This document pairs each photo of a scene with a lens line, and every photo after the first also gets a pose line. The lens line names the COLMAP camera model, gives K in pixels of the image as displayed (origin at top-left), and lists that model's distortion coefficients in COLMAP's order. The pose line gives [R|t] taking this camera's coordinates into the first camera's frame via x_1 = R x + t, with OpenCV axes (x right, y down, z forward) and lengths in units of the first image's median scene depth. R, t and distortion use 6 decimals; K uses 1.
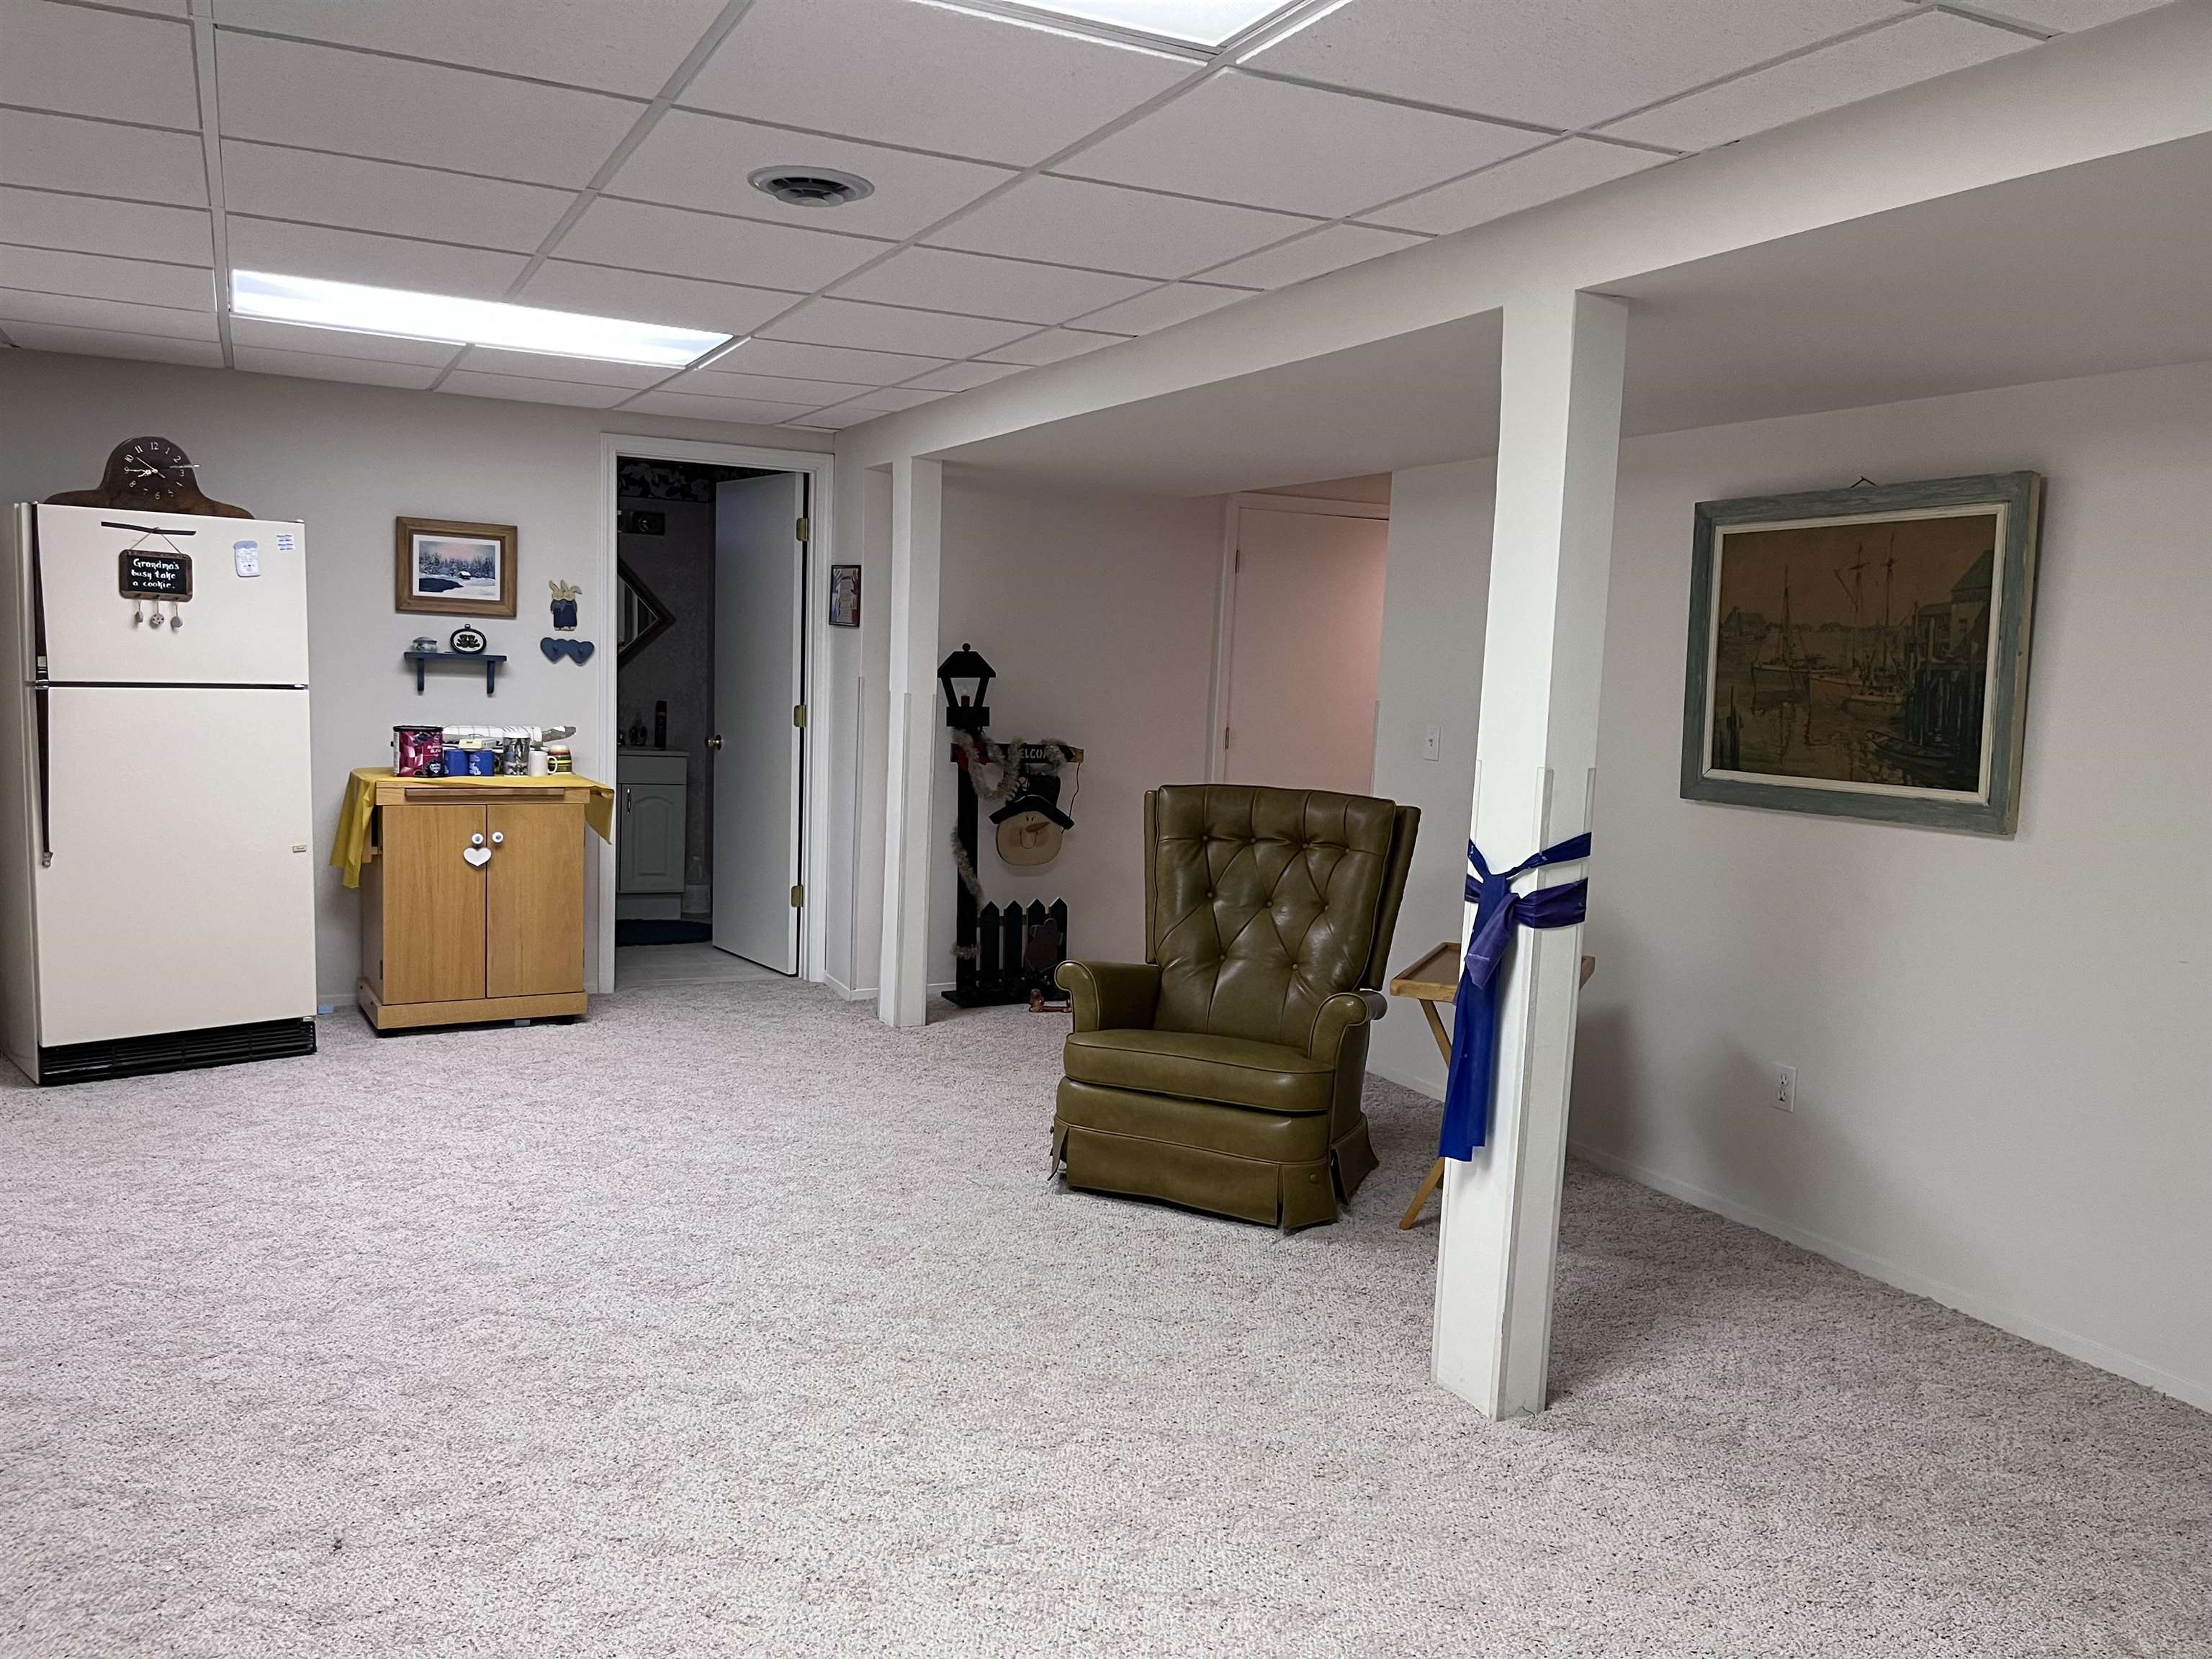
lens RADIAL K [[1655.6, 0, 1103.4], [0, 1655.6, 829.4], [0, 0, 1]] dist [0.016055, 0.001153]
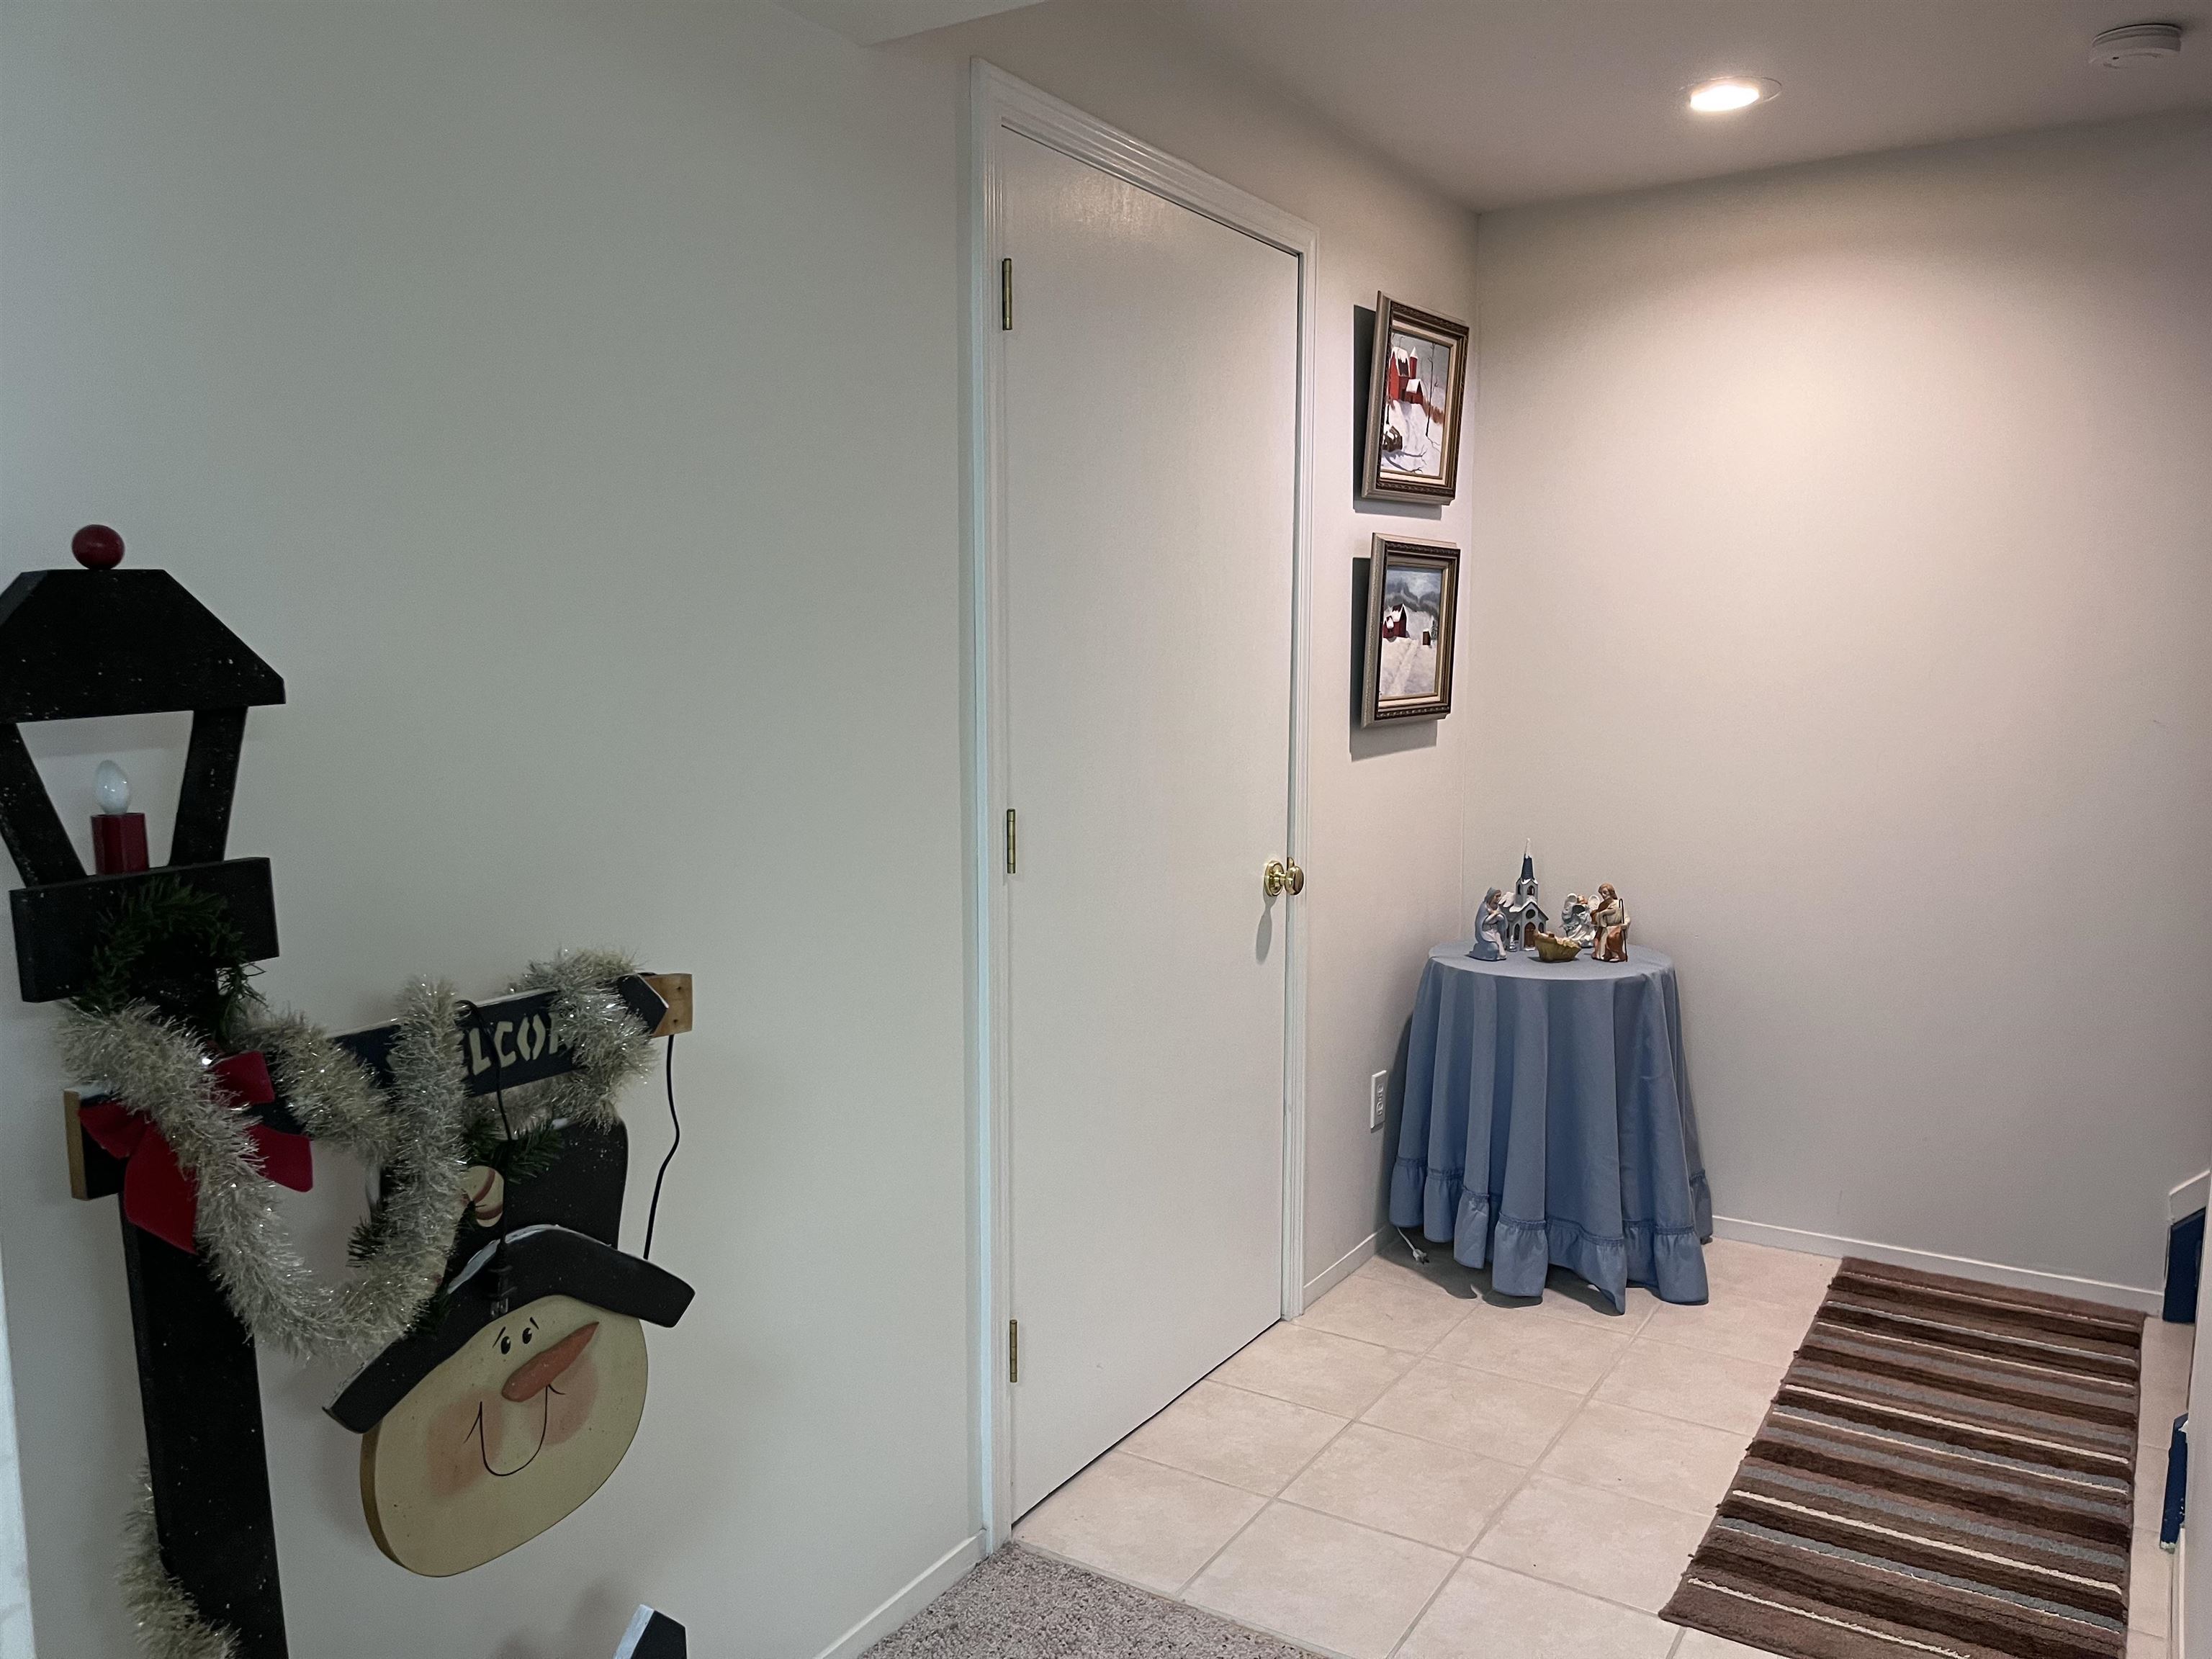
lens RADIAL K [[1655.6, 0, 1114.2], [0, 1655.6, 814.3], [0, 0, 1]] dist [0.016055, 0.001153]
pose [[0.861846, -0.095083, 0.498177, -0.079753], [0.095215, 0.995137, 0.025211, -0.074071], [-0.498151, 0.025706, 0.866709, 0.779689]]
